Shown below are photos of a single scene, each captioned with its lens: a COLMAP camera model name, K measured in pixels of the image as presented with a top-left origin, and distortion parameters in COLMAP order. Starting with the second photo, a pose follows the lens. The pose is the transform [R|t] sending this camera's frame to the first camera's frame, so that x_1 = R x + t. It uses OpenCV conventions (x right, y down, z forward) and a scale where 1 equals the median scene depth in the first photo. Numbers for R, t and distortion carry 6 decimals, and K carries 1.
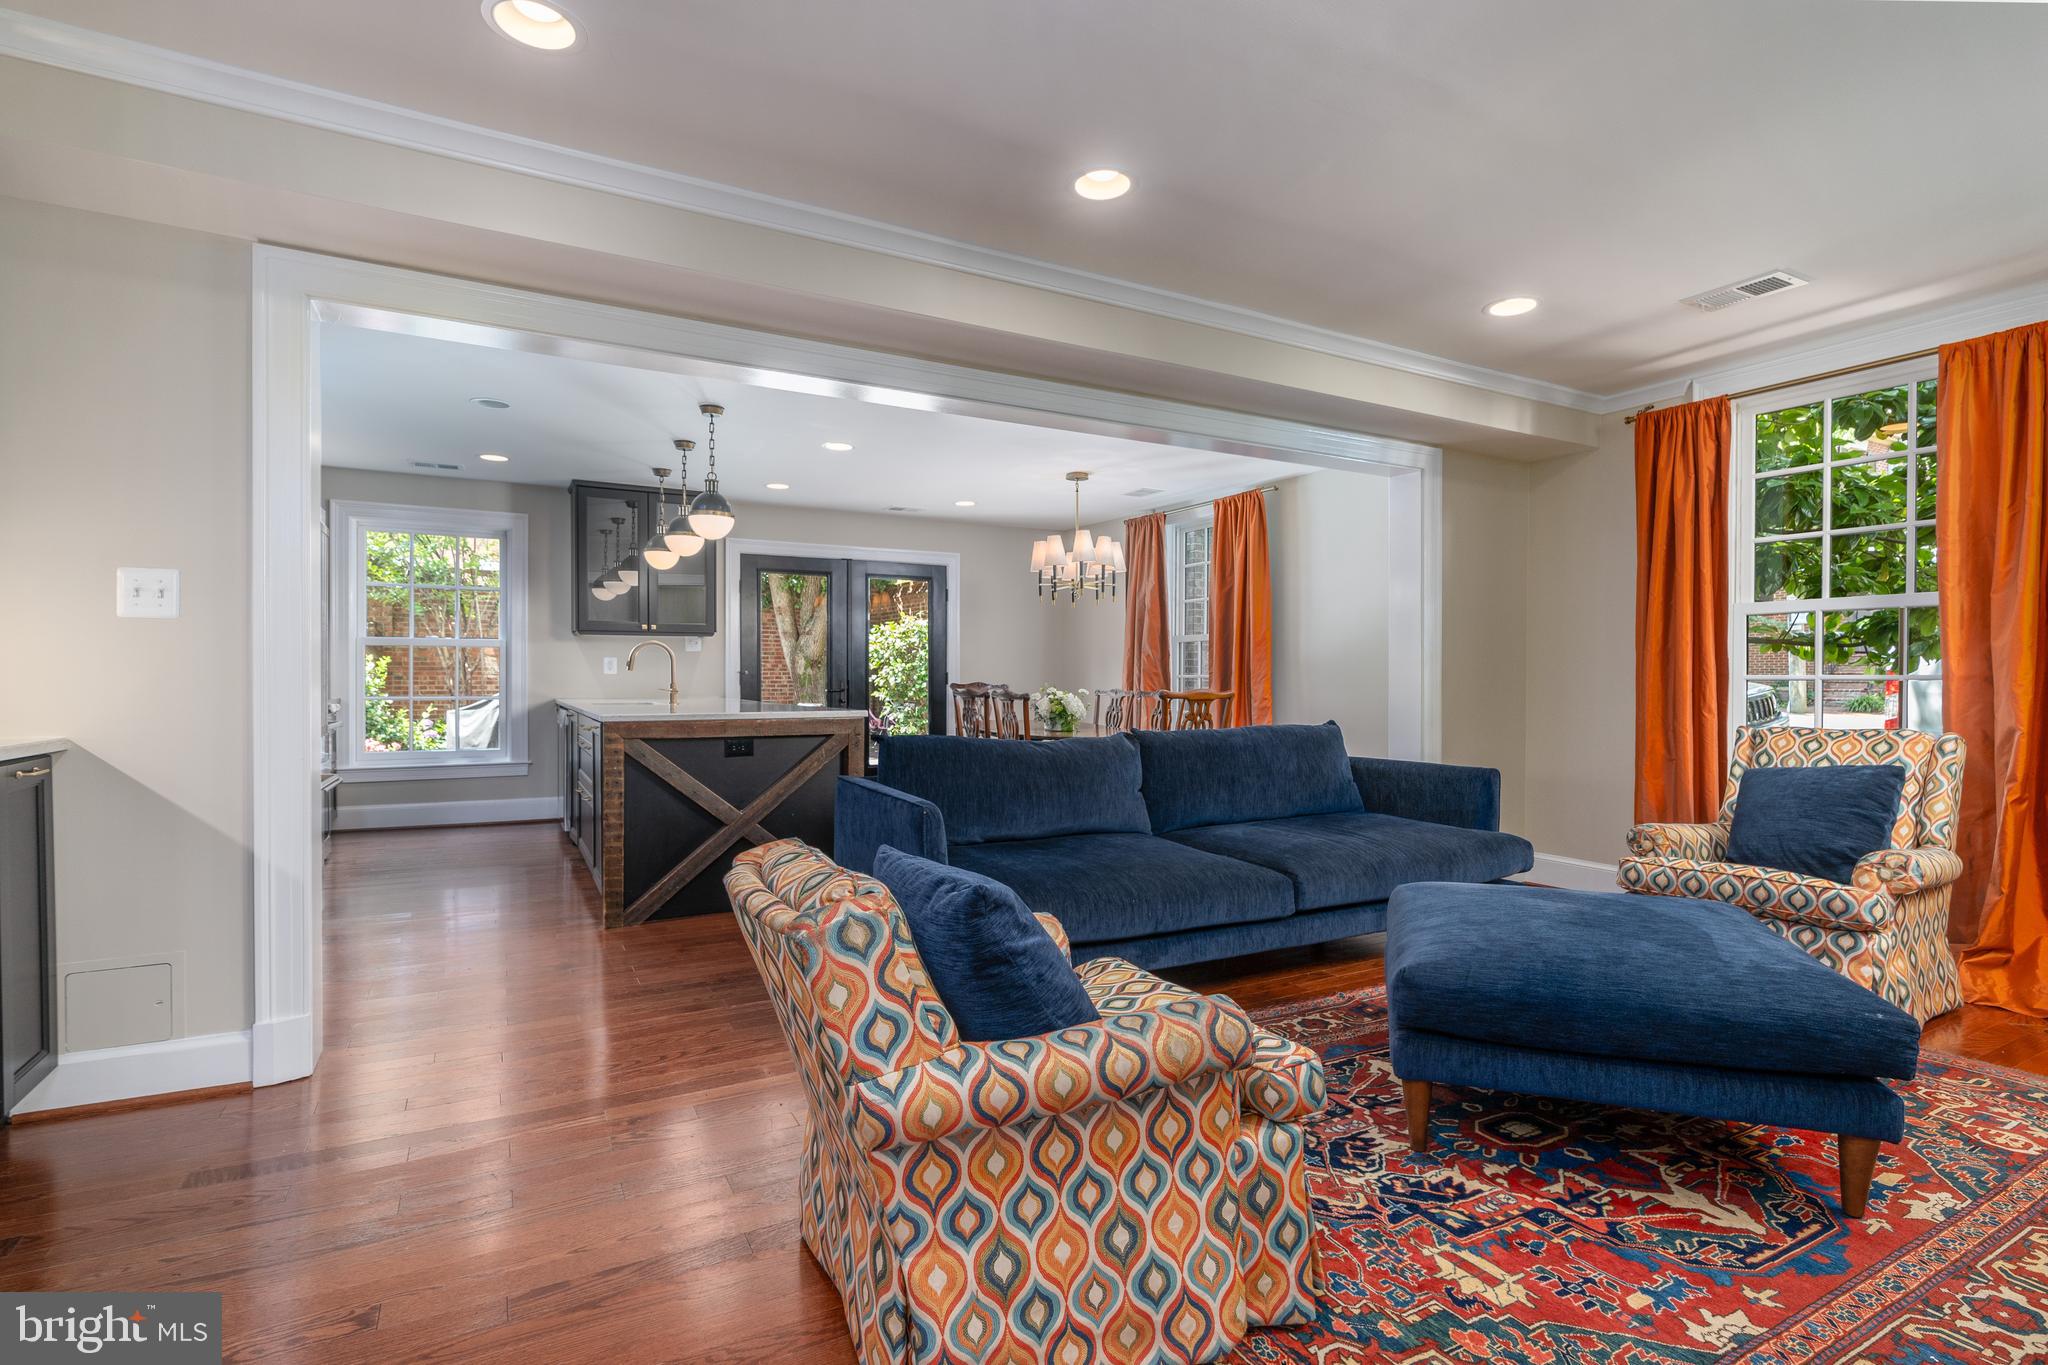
lens RADIAL K [[861.4, 0, 1074.2], [0, 861.4, 674.8], [0, 0, 1]] dist [-0.000301, 0.000040]
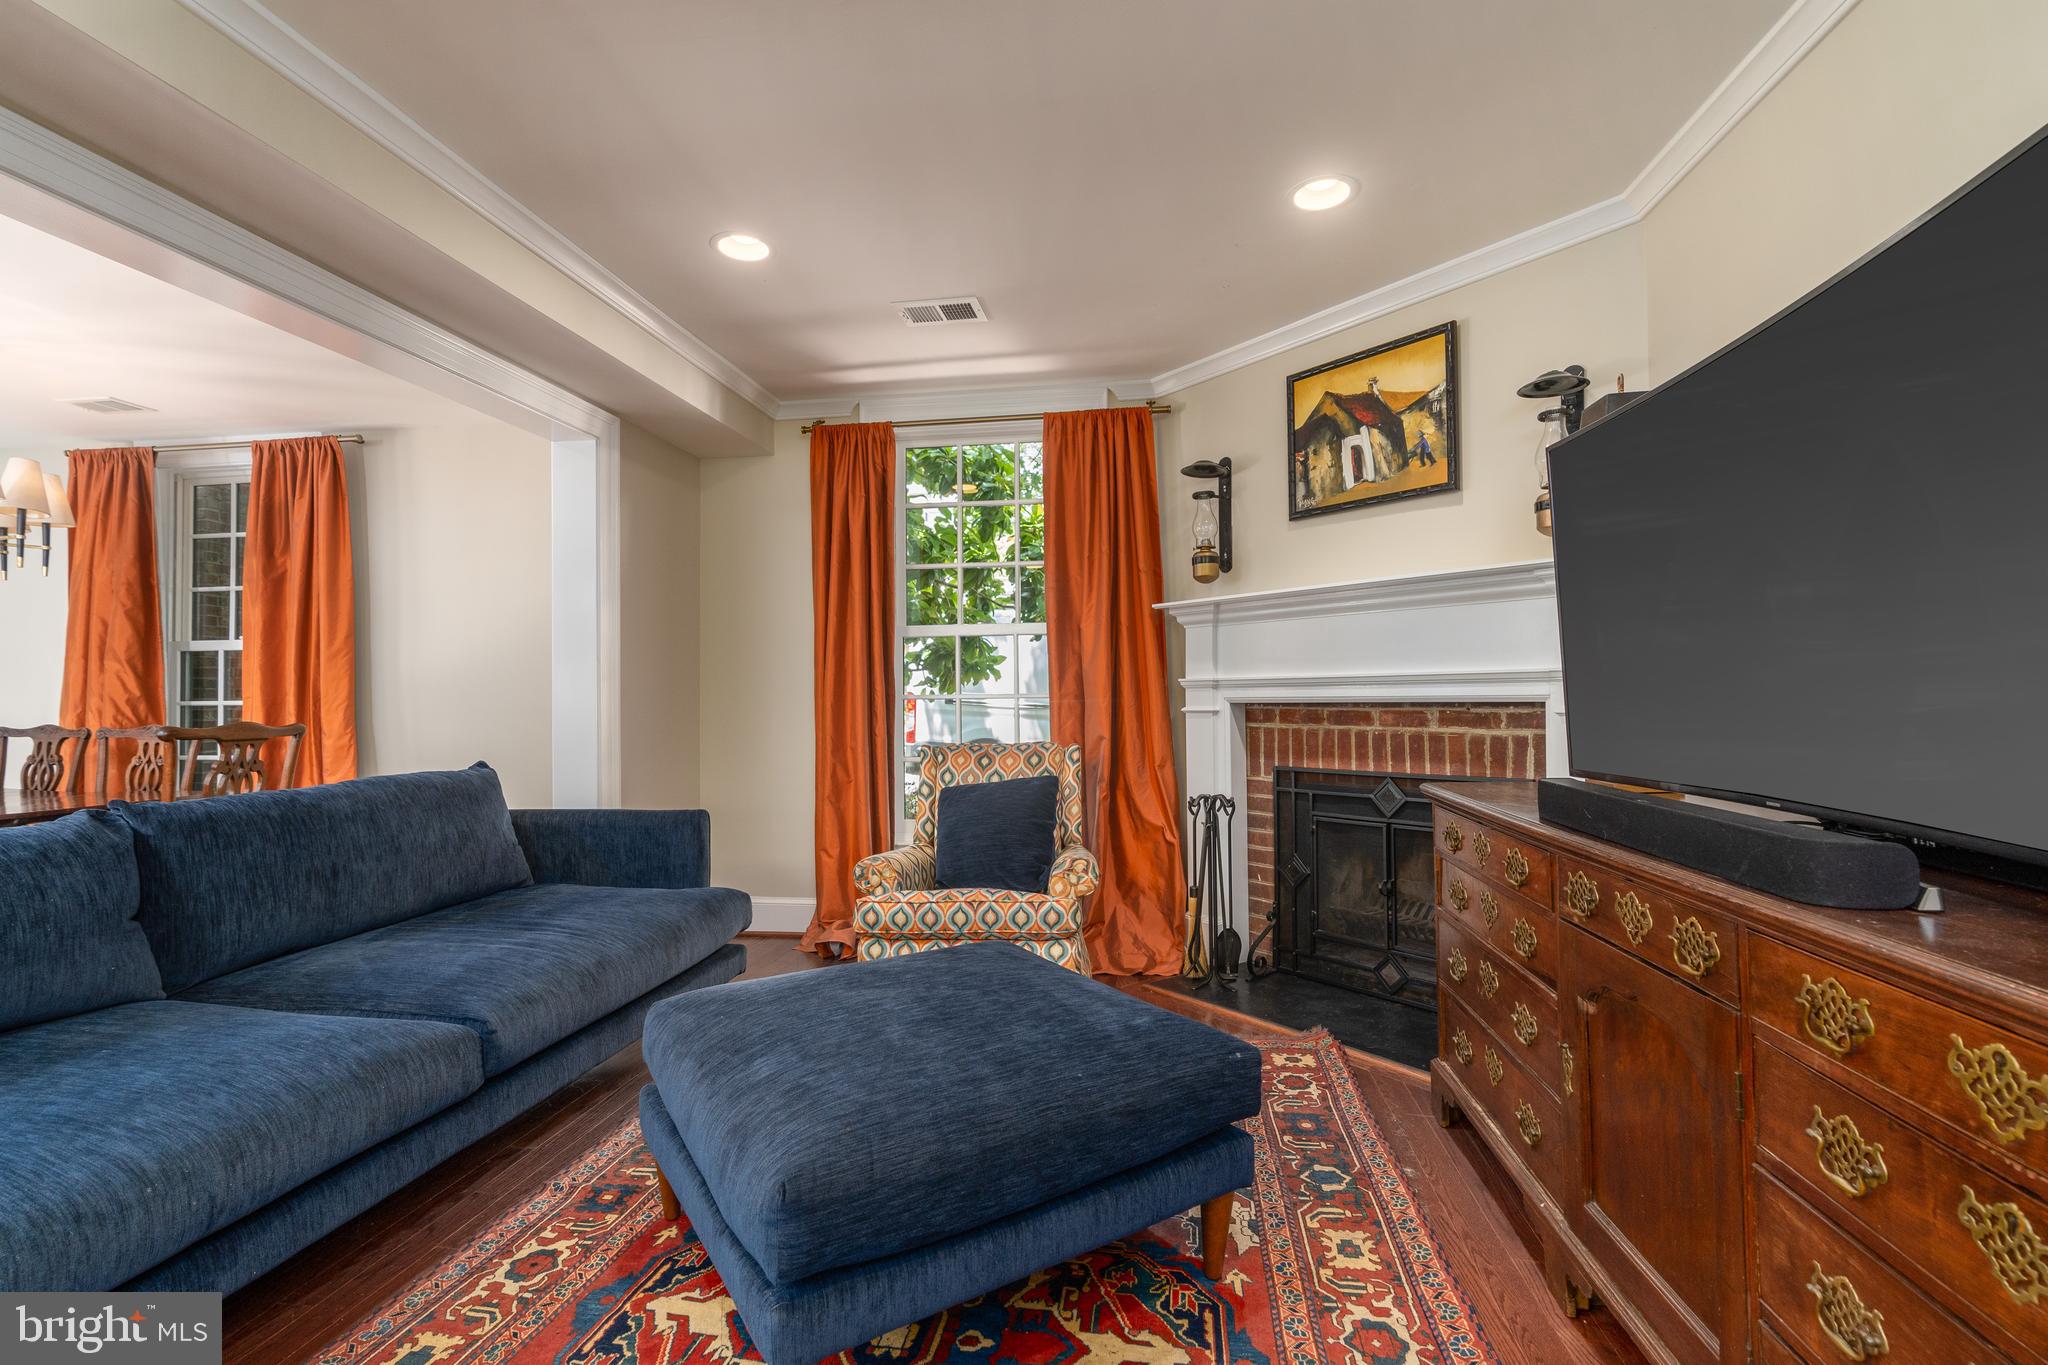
lens RADIAL K [[976.3, 0, 1024.0], [0, 976.3, 682.5], [0, 0, 1]] dist [-0.018267, 0.009654]
pose [[0.666329, 0.003284, 0.745650, -0.002714], [0.008260, 0.999896, -0.011784, 0.000650], [-0.745612, 0.014011, 0.666233, 0.153050]]
